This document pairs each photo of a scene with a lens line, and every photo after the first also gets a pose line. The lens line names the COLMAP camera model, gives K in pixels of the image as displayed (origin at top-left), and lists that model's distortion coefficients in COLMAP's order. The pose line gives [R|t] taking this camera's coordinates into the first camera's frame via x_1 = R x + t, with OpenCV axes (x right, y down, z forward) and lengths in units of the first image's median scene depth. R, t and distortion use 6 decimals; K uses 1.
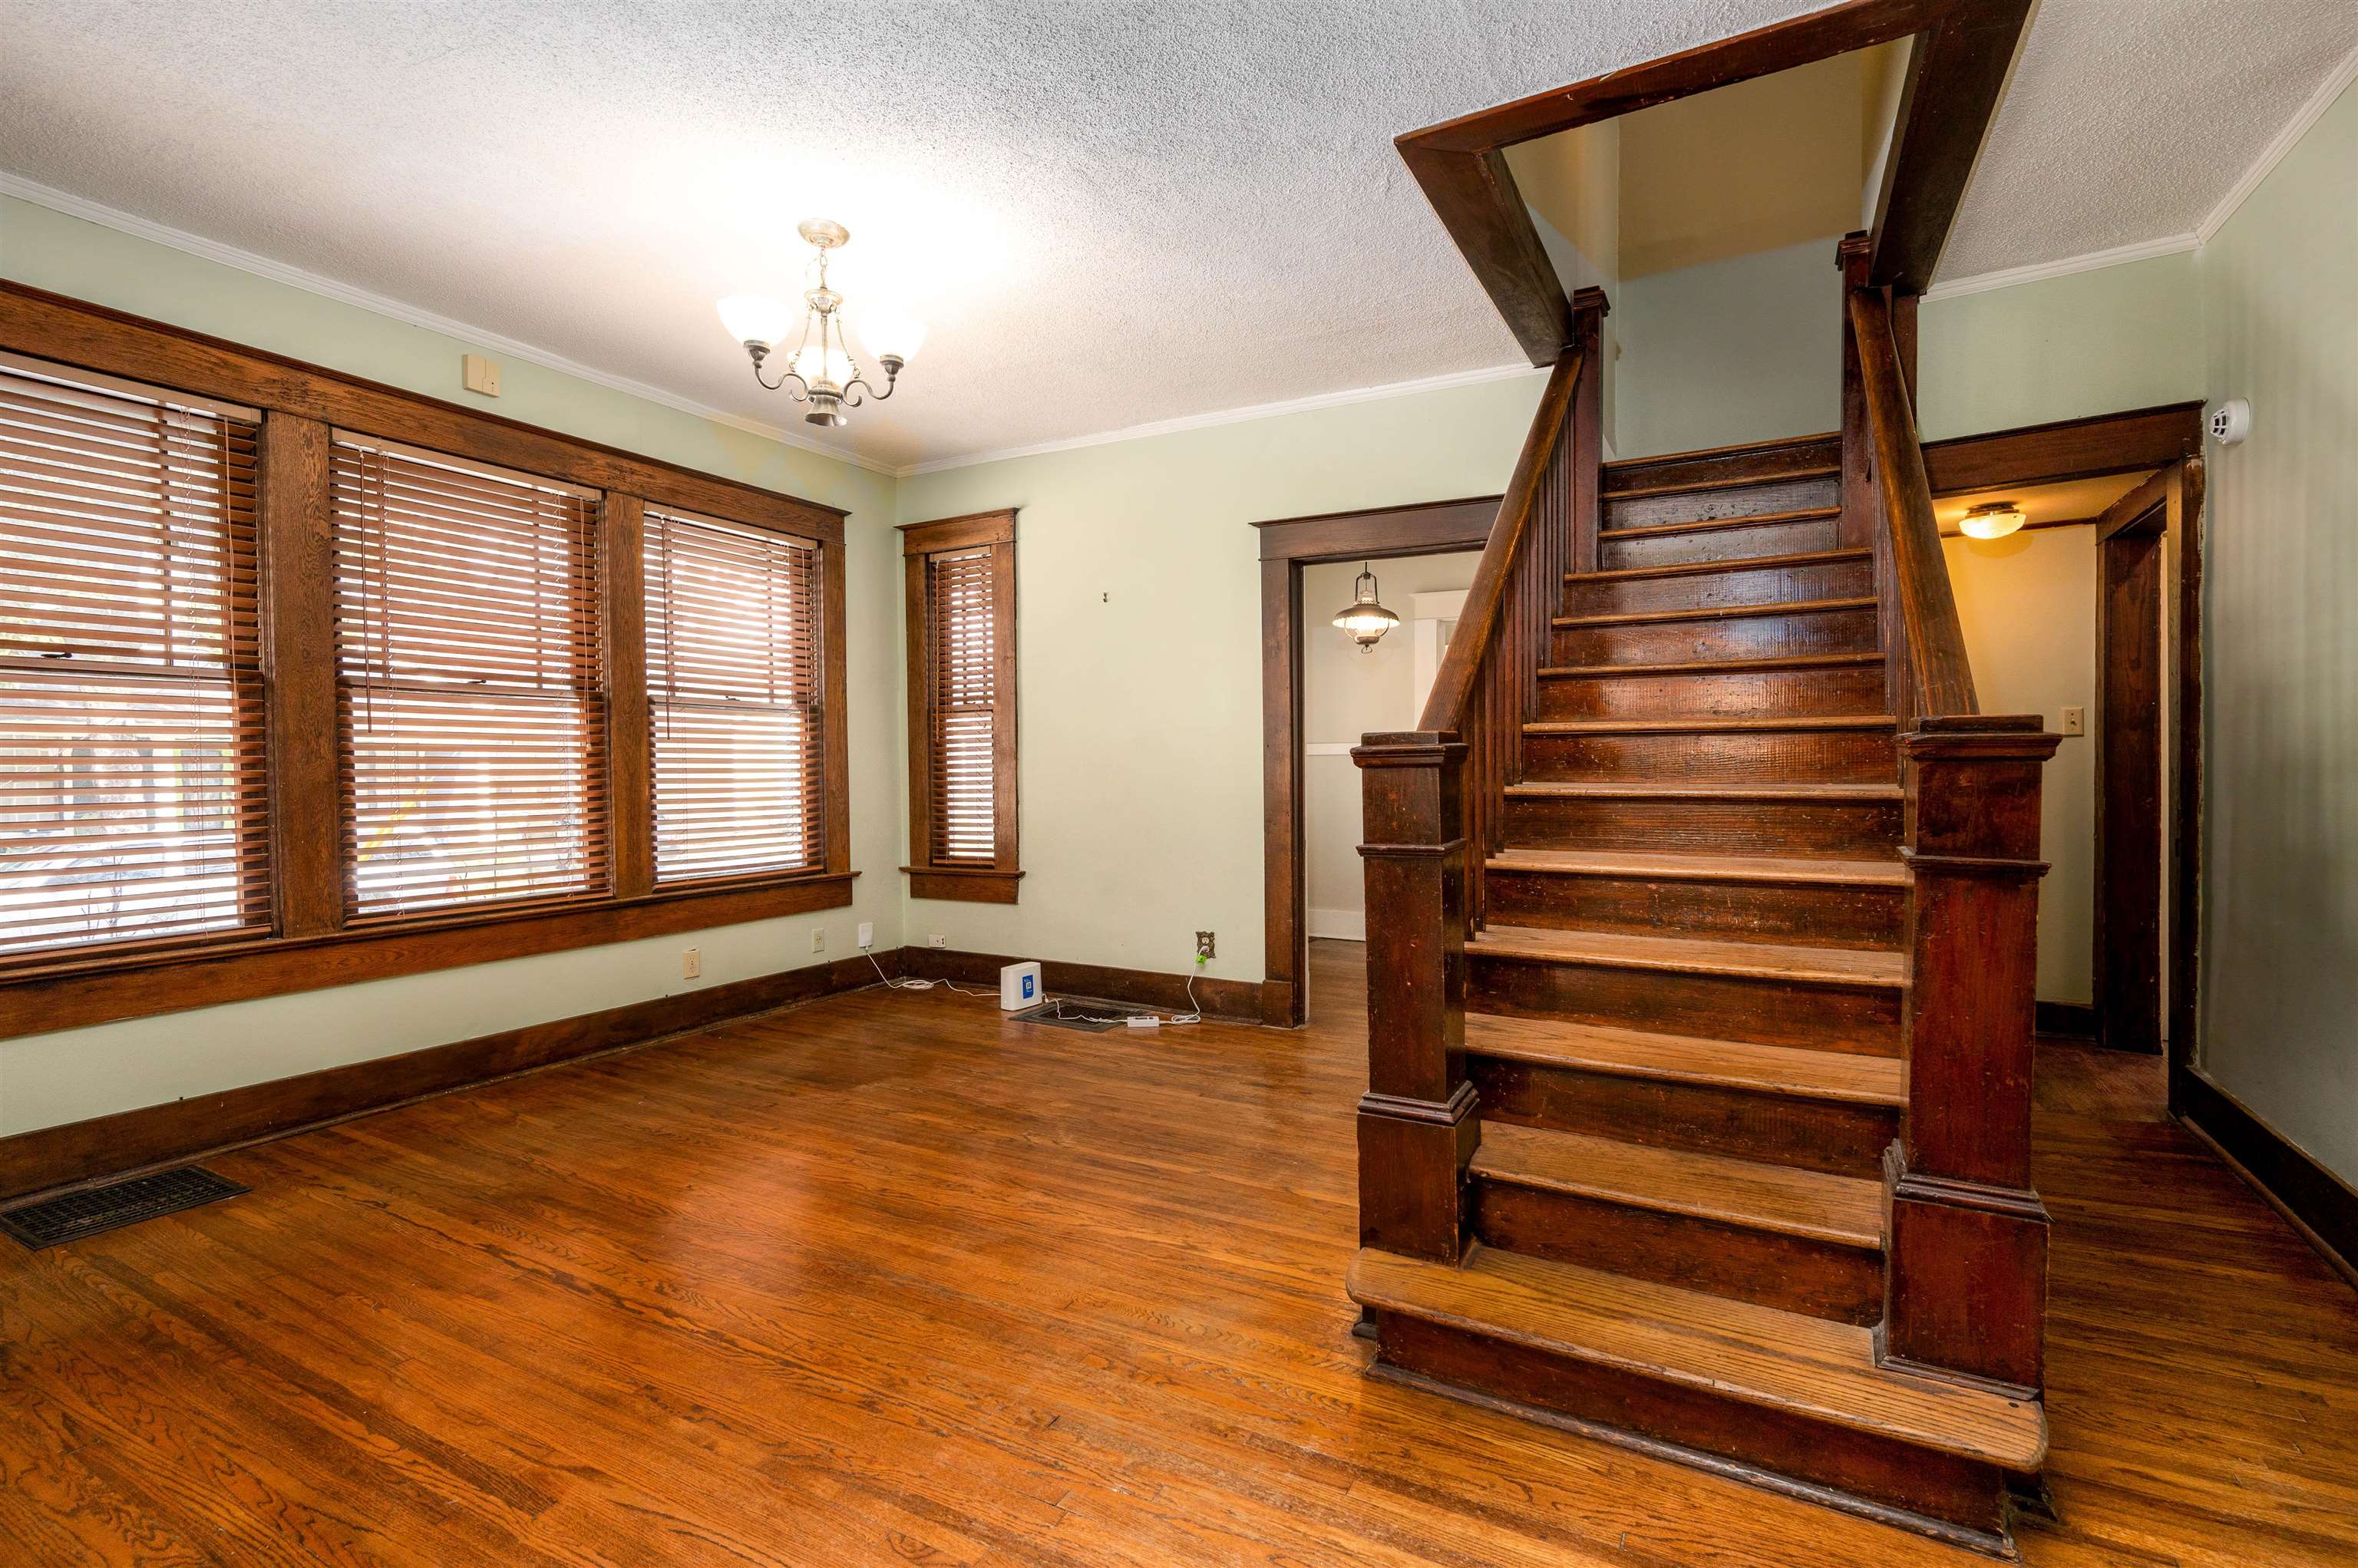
lens RADIAL K [[1088.3, 0, 1179.2], [0, 1088.3, 780.4], [0, 0, 1]] dist [-0.004503, -0.000851]
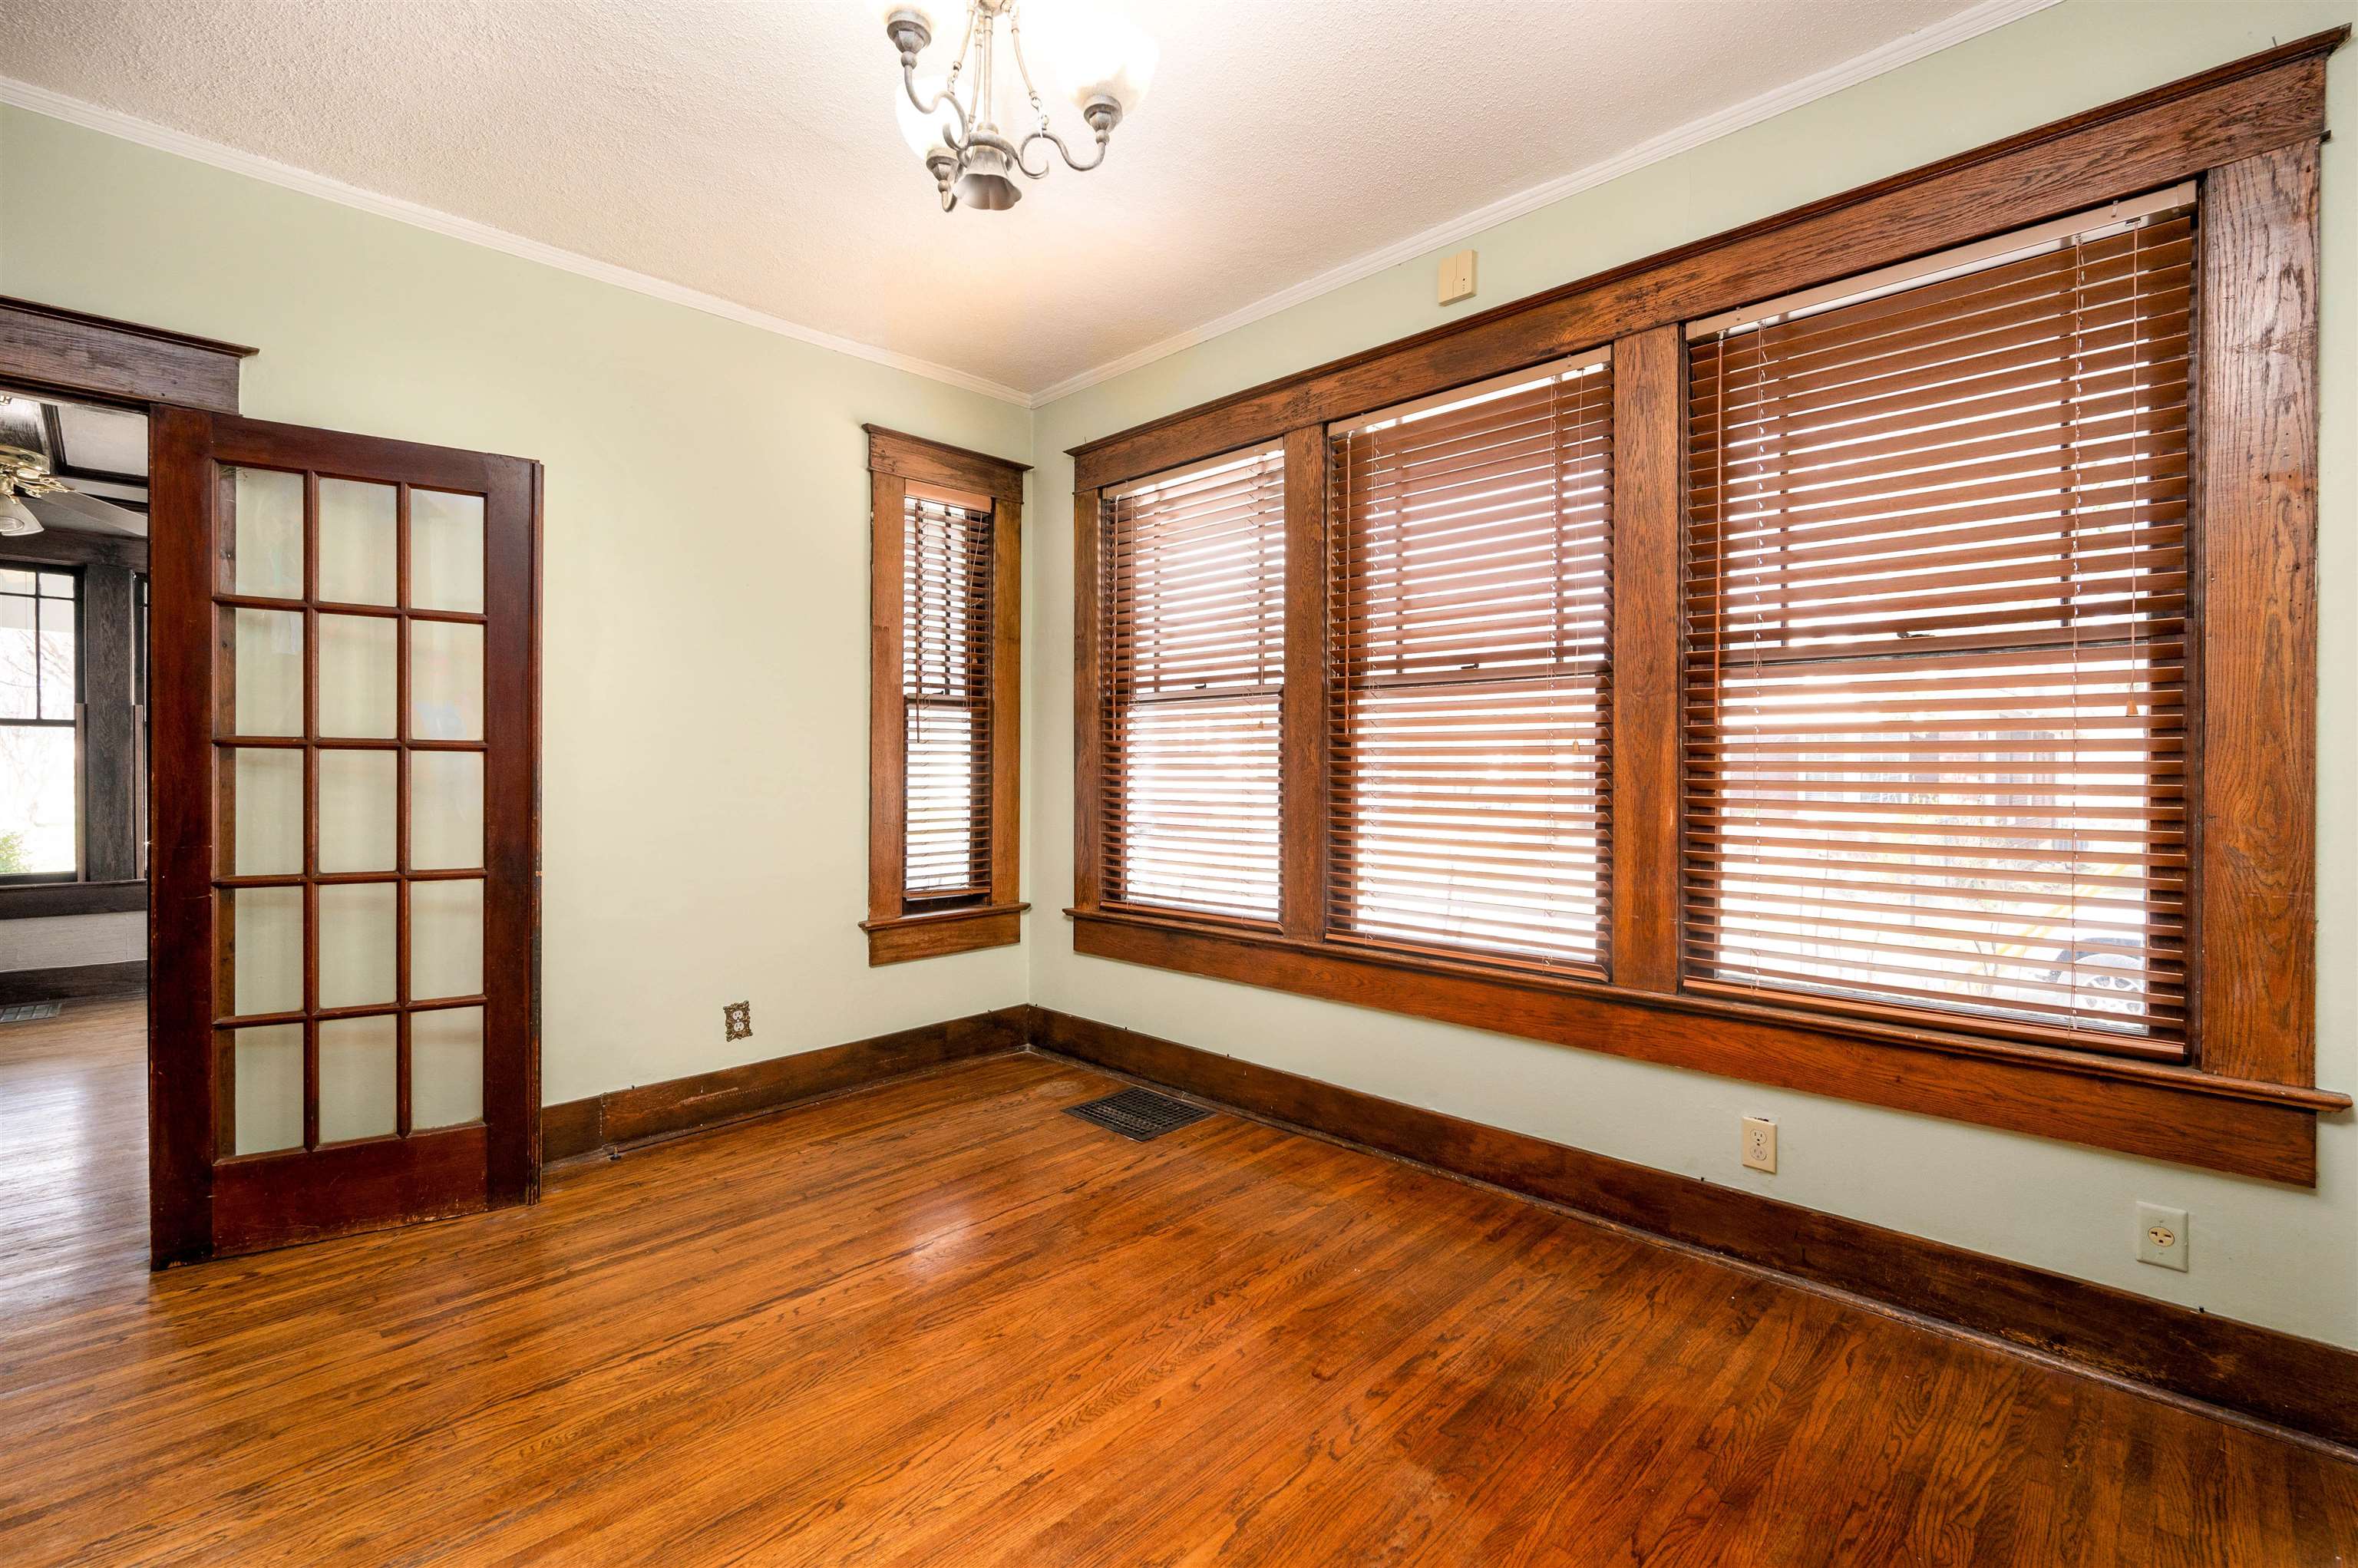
lens RADIAL K [[1088.3, 0, 1177.3], [0, 1088.3, 784.6], [0, 0, 1]] dist [-0.004503, -0.000851]
pose [[-0.290771, 0.013552, -0.956697, 0.199644], [-0.016846, 0.999672, 0.019280, -0.019376], [0.956645, 0.021722, -0.290447, 1.186509]]
